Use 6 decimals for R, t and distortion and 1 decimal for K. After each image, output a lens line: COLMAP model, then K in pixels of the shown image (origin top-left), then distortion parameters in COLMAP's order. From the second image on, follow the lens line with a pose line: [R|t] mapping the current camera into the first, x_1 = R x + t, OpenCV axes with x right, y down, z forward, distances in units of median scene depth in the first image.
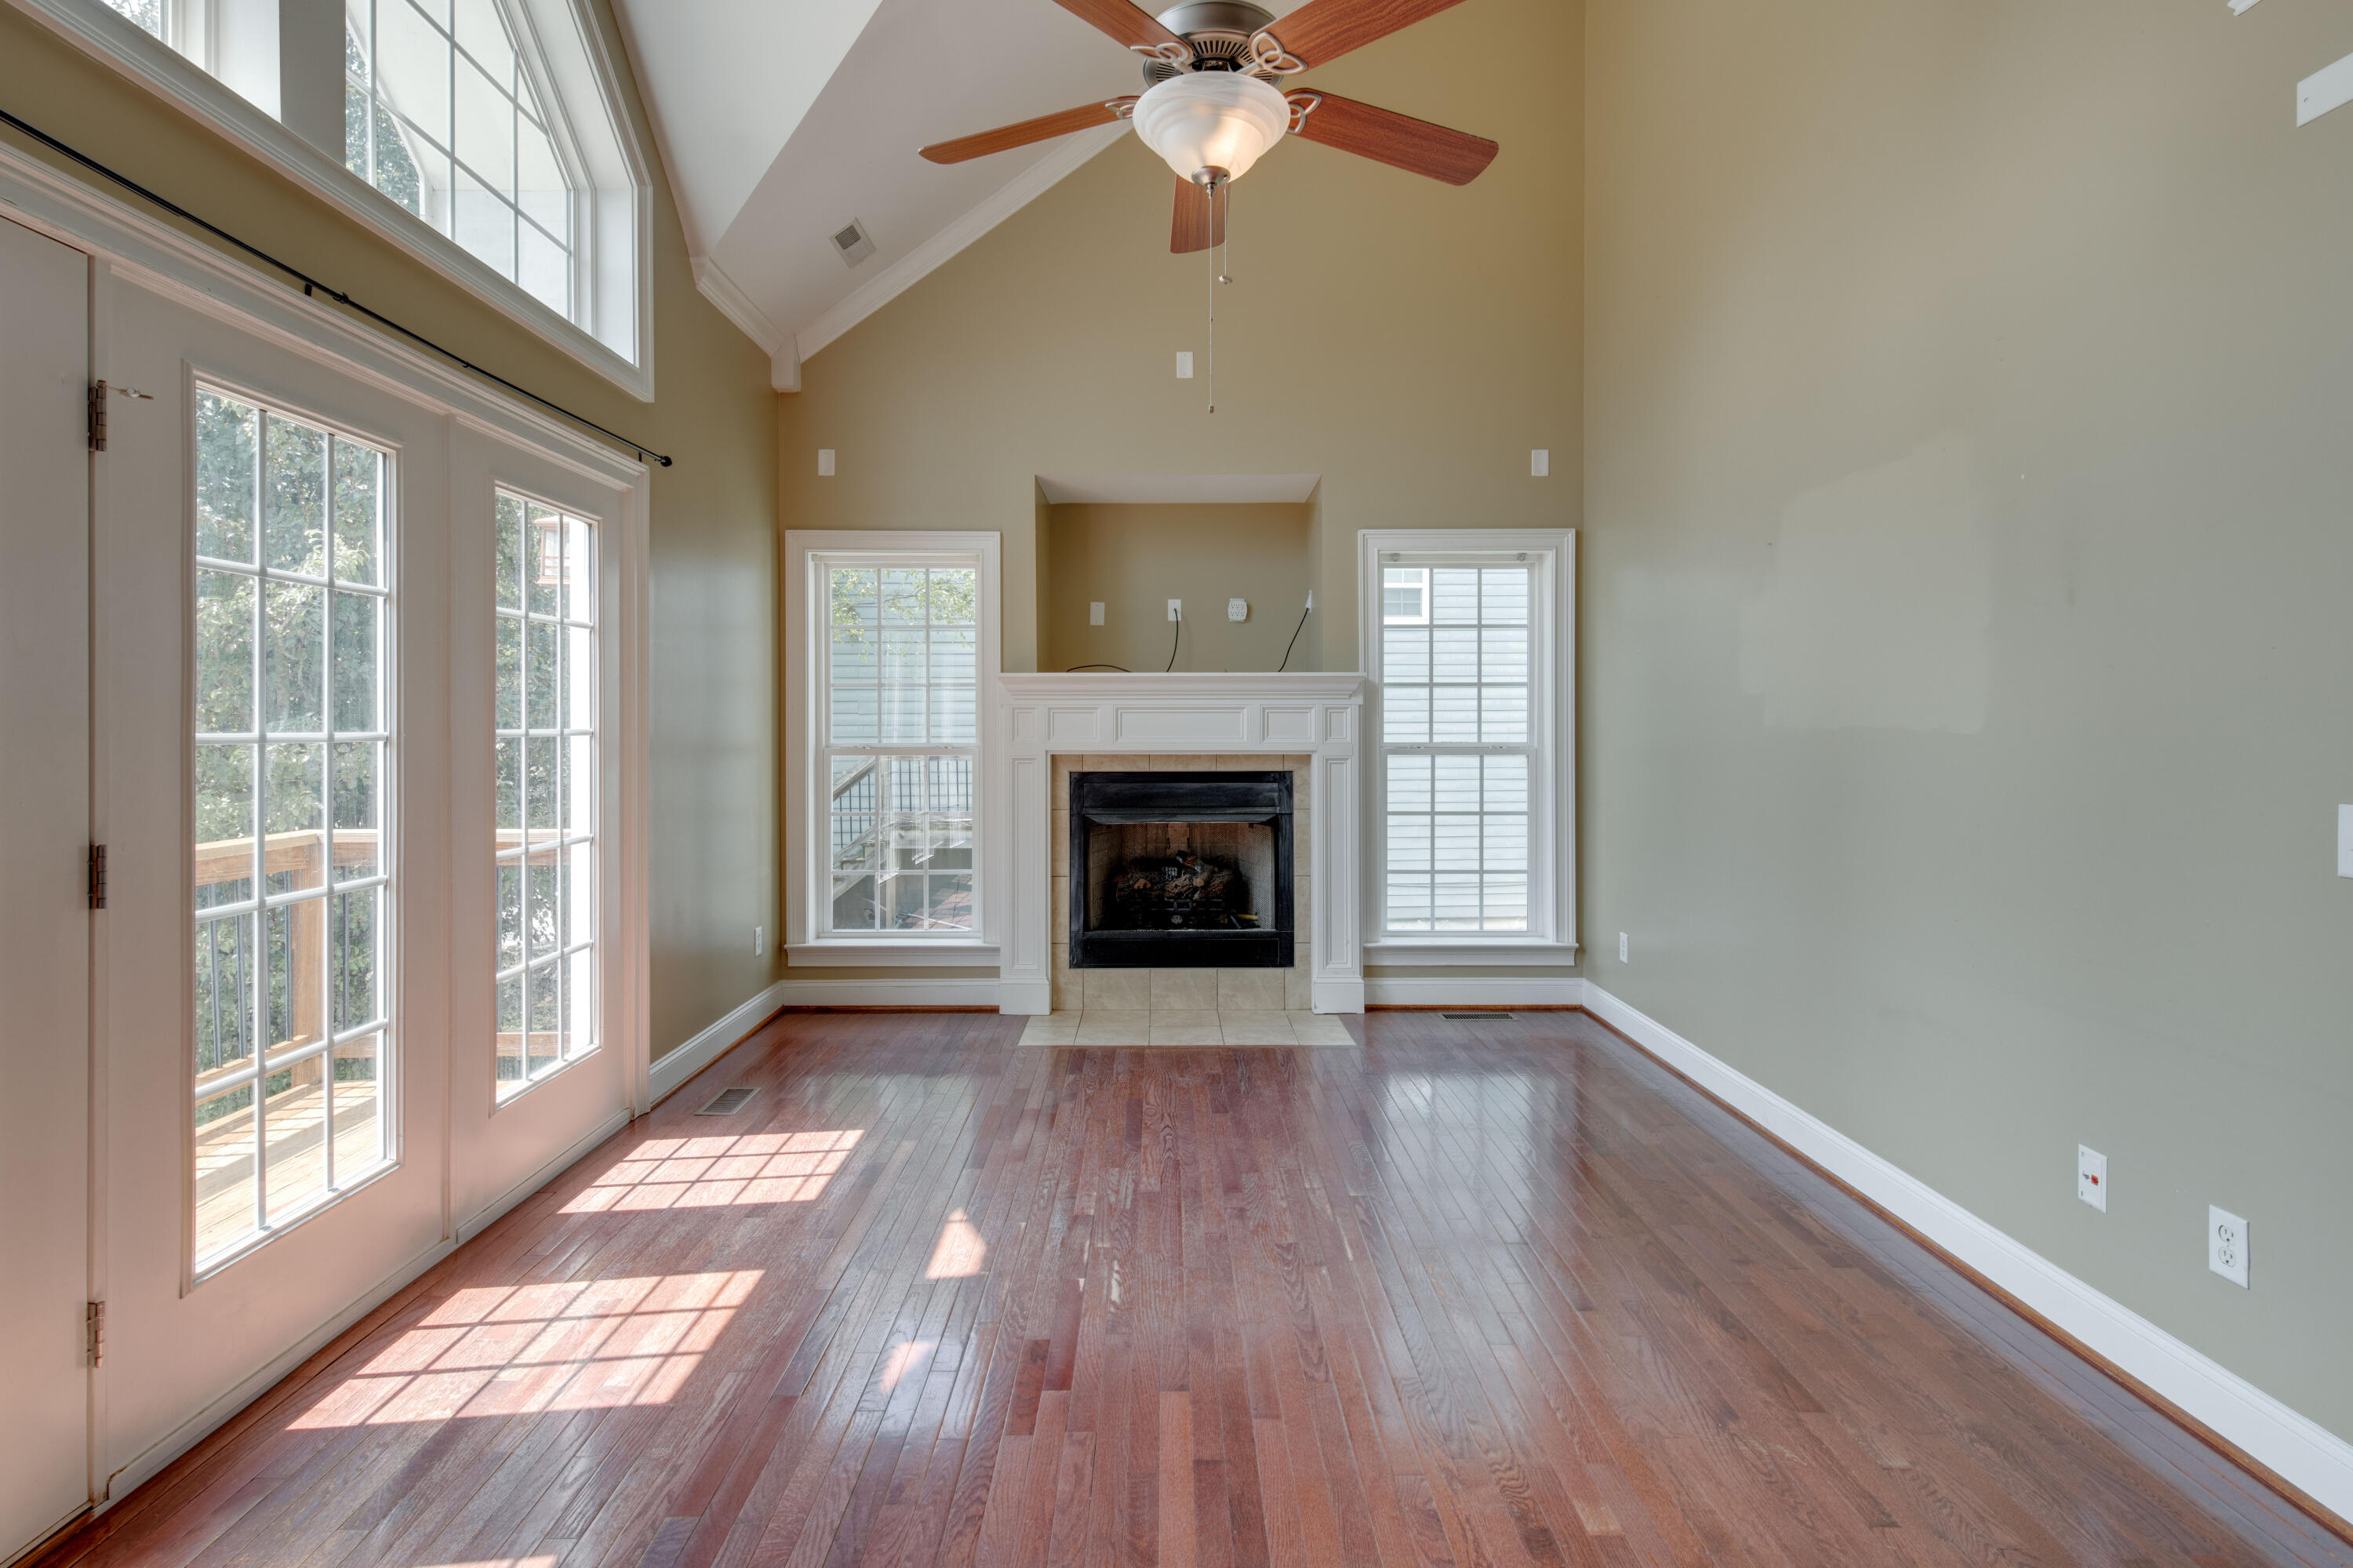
lens RADIAL K [[1170.7, 0, 1153.9], [0, 1170.7, 723.4], [0, 0, 1]] dist [0.051949, -0.022699]
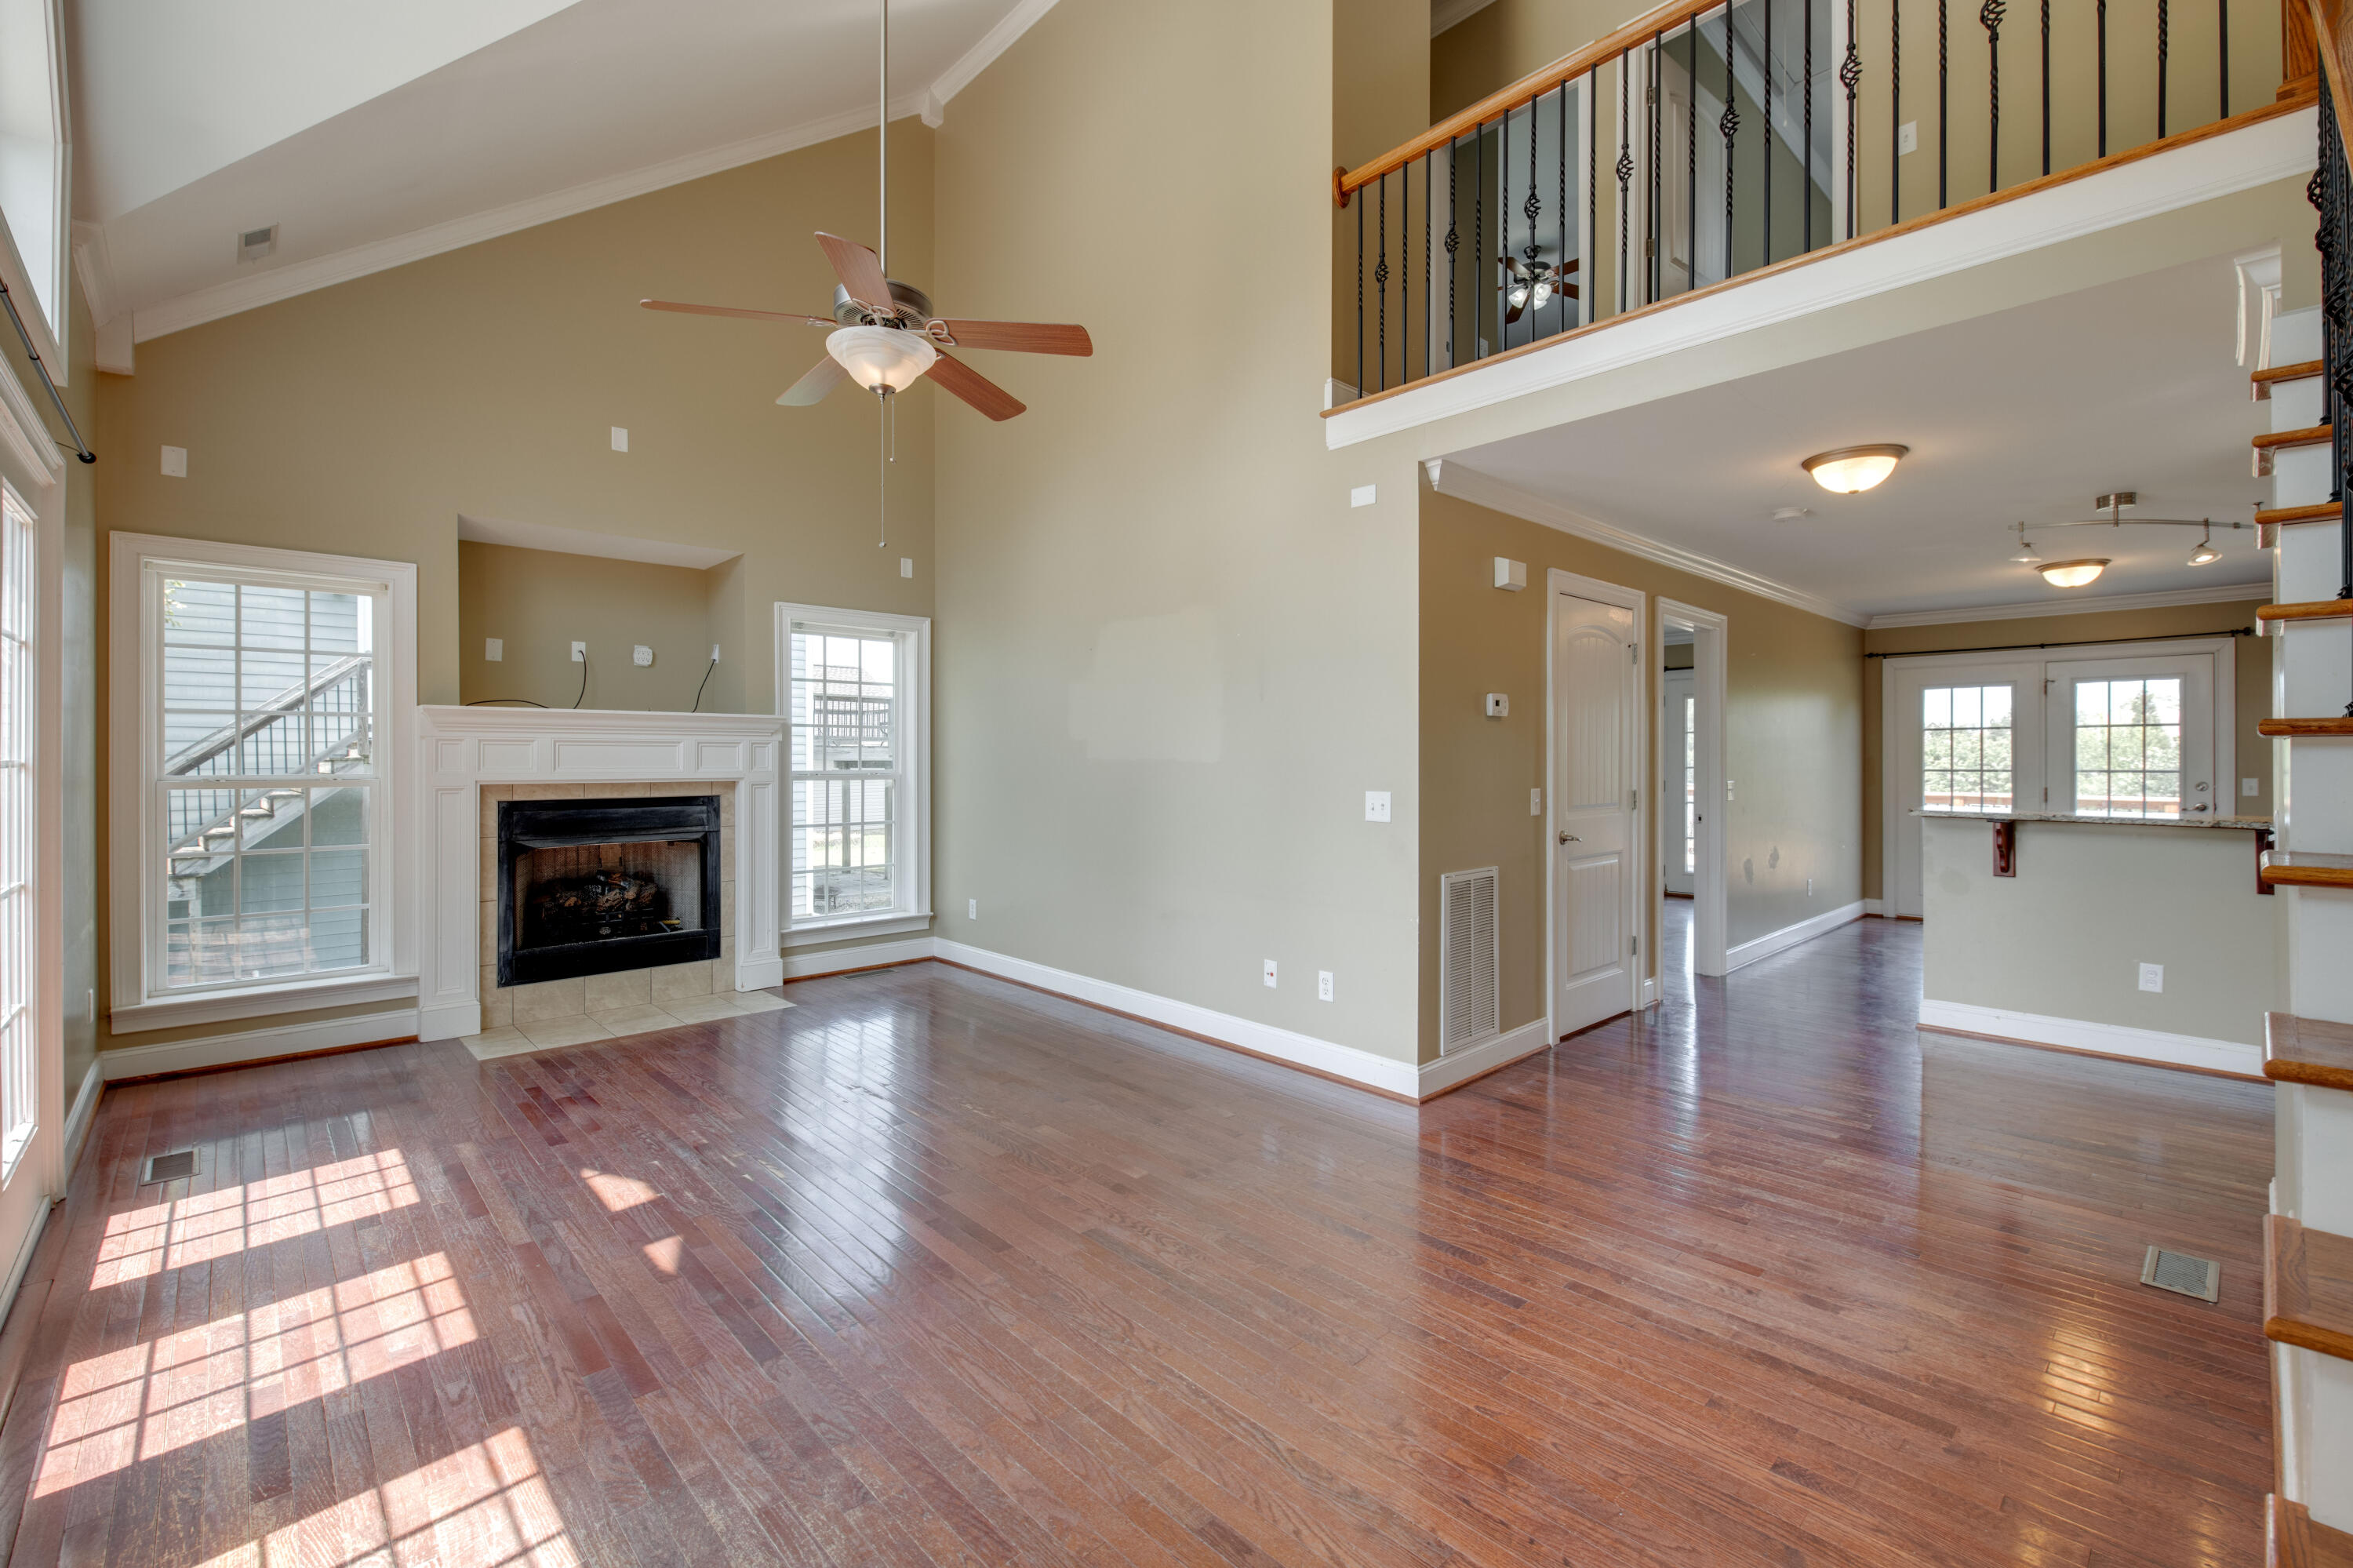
lens RADIAL K [[1014.1, 0, 1184.4], [0, 1014.1, 752.5], [0, 0, 1]] dist [0.001474, -0.000896]
pose [[0.724073, 0.005025, 0.689705, -0.259697], [-0.003581, 0.999987, -0.003526, -0.001437], [-0.689714, 0.000083, 0.724082, -0.086143]]
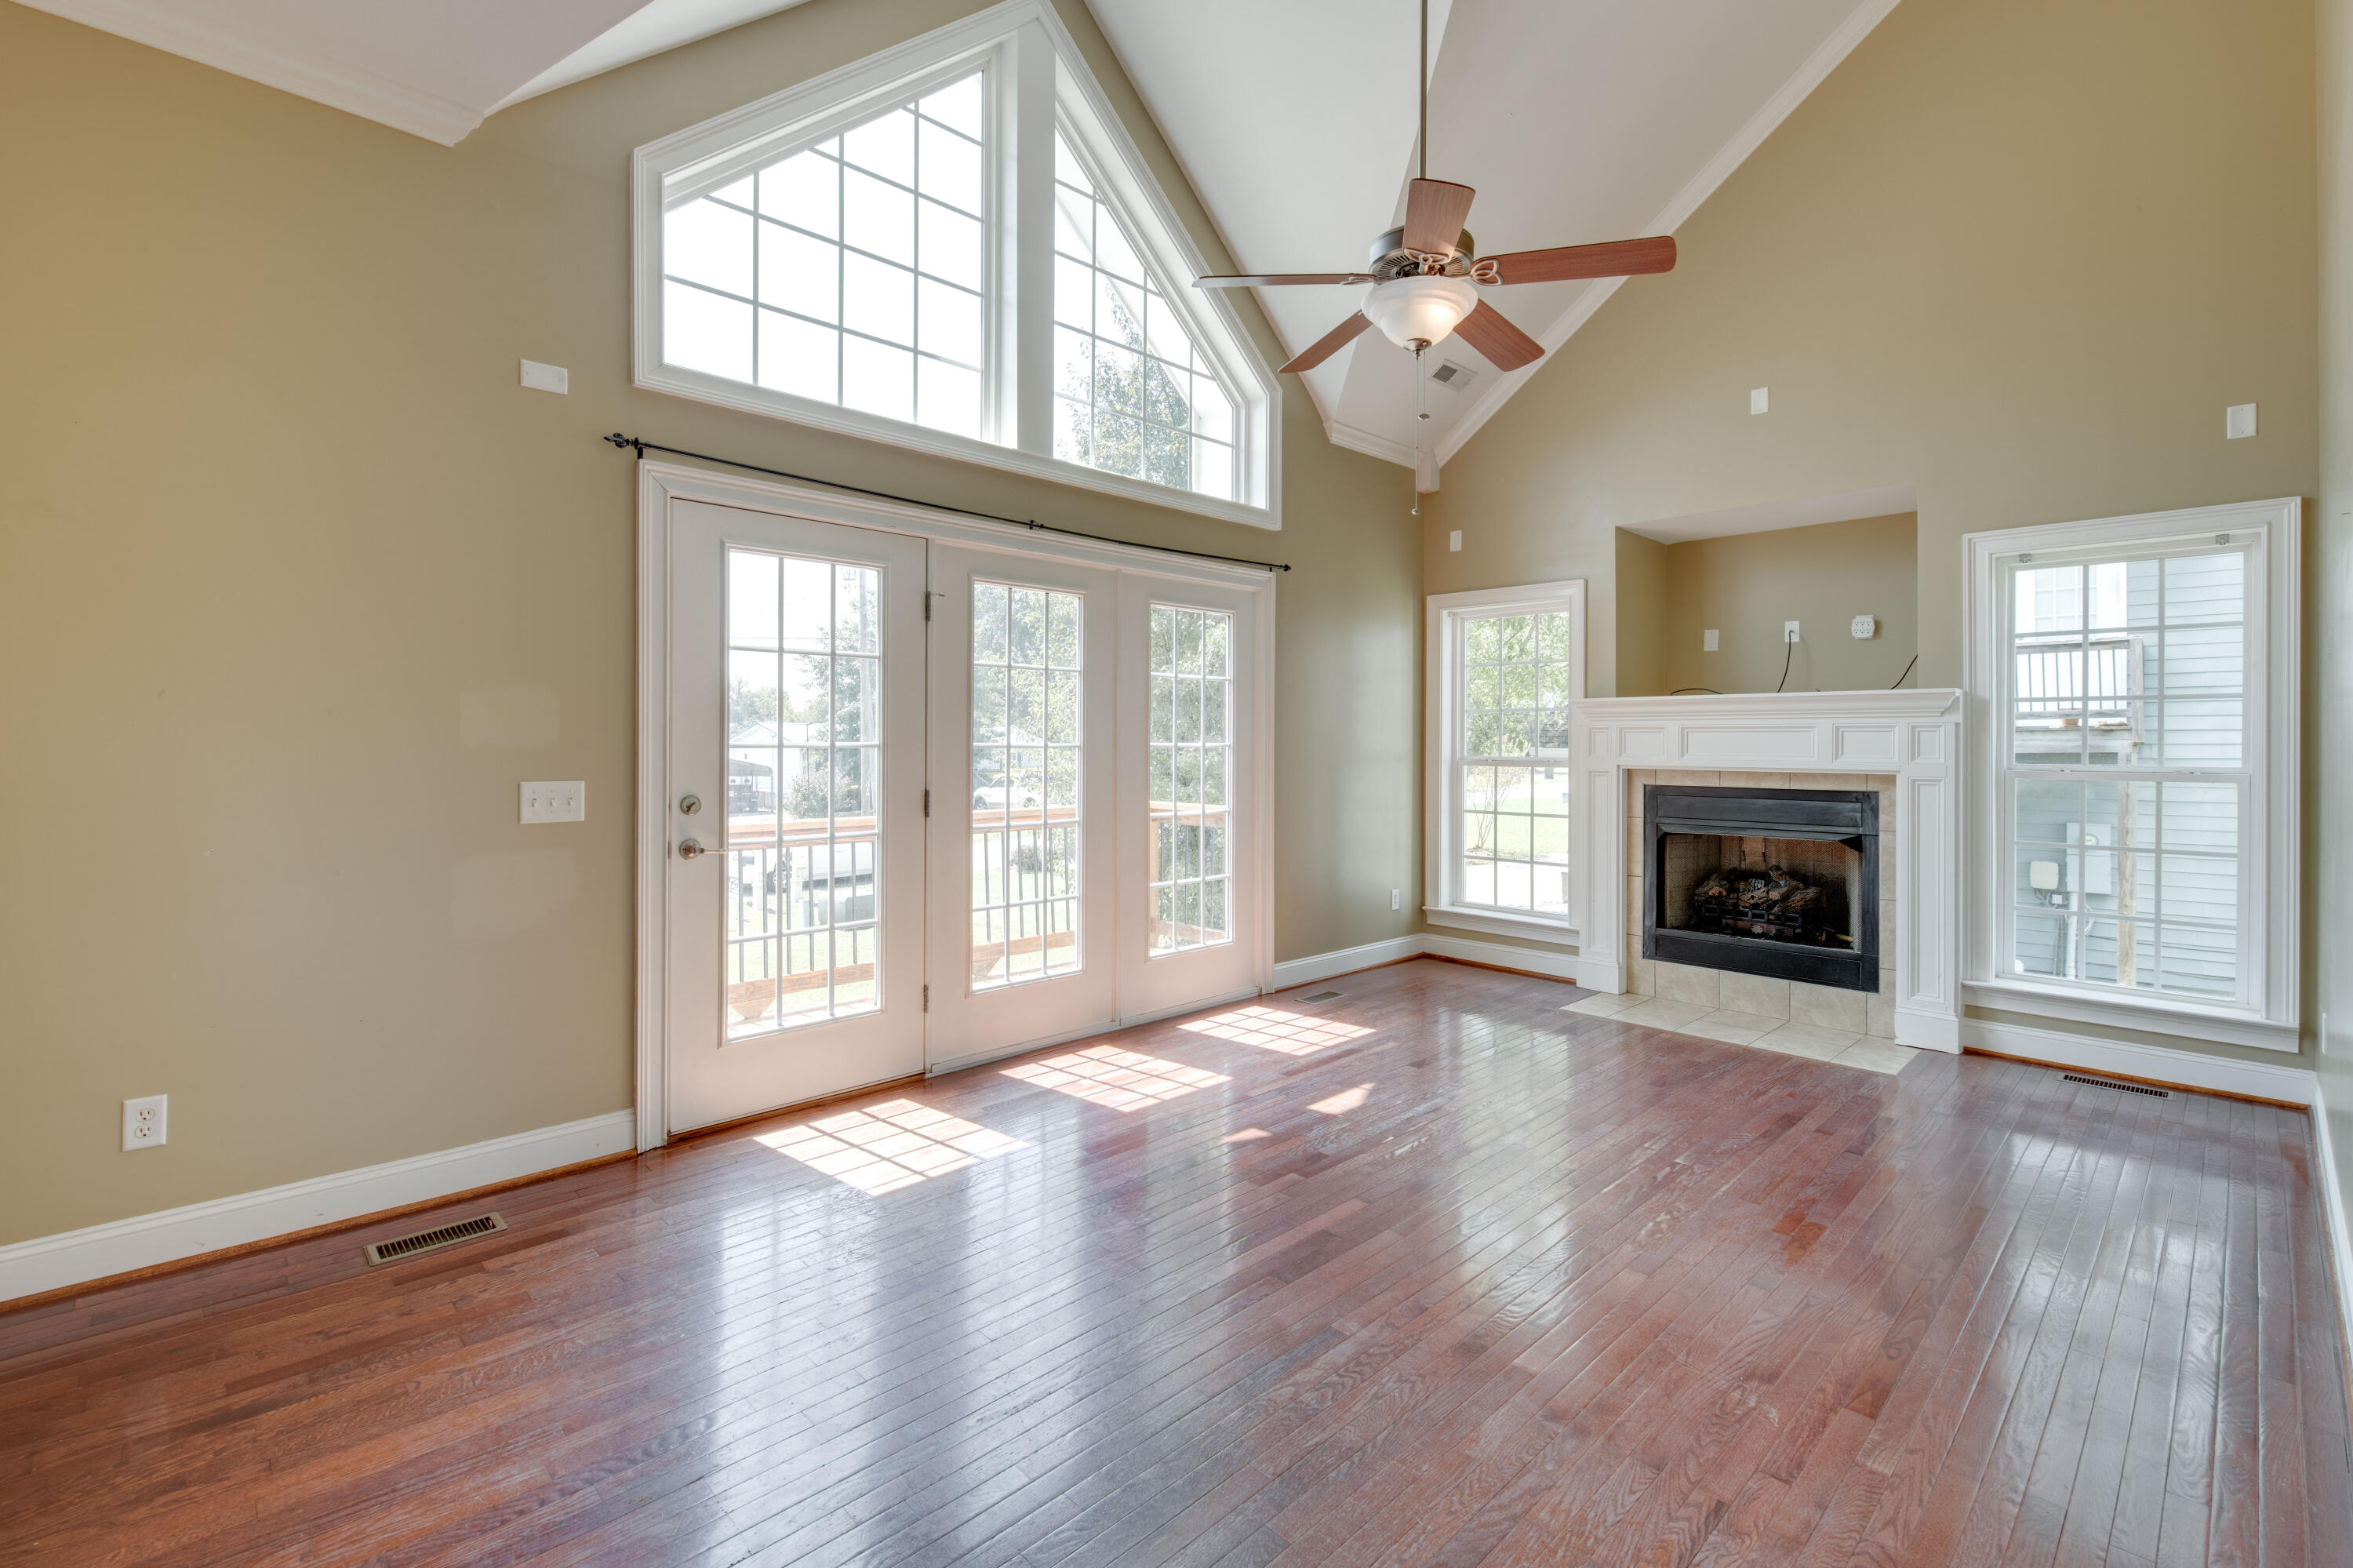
lens RADIAL K [[1035.5, 0, 1174.5], [0, 1035.5, 737.6], [0, 0, 1]] dist [0.011530, -0.000548]
pose [[0.696601, 0.001441, -0.717457, 0.337768], [-0.004503, 0.999987, -0.002365, 0.000505], [0.717445, 0.004878, 0.696598, -0.022077]]
